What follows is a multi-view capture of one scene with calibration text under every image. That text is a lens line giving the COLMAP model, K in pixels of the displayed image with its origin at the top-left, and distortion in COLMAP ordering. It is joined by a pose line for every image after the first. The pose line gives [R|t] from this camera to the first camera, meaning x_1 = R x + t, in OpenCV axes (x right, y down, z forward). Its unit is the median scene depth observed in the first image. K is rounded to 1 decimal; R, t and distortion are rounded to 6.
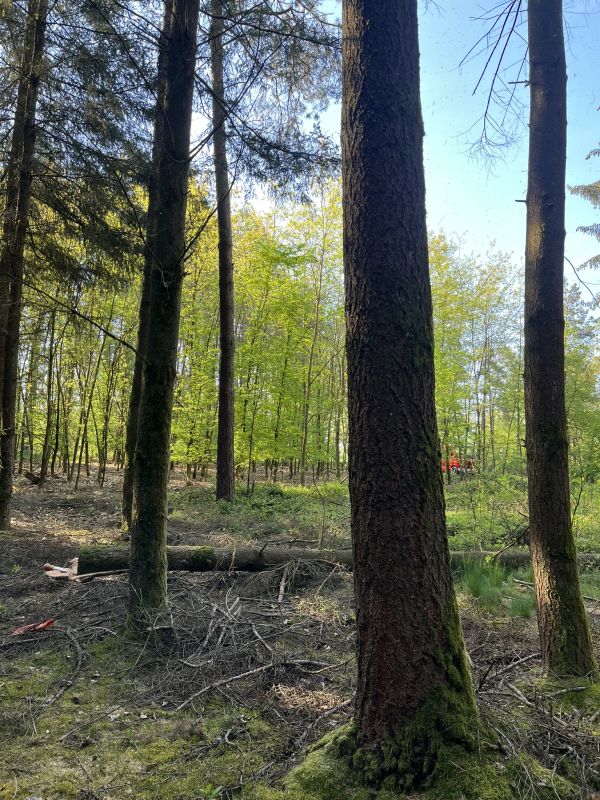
lens RADIAL K [[615.1, 0, 308.0], [0, 615.1, 397.7], [0, 0, 1]] dist [0.065371, -0.090817]
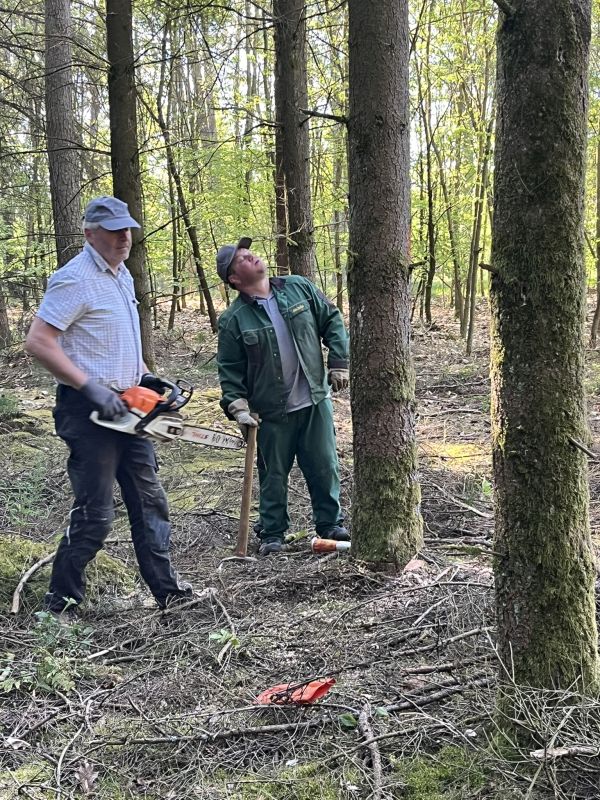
lens RADIAL K [[1293.1, 0, 301.2], [0, 1293.1, 402.6], [0, 0, 1]] dist [0.053224, 0.000000]
pose [[0.872213, 0.001867, -0.489123, -0.004746], [0.091348, 0.981777, 0.166641, 0.026301], [0.480521, -0.190026, 0.856148, 0.259459]]
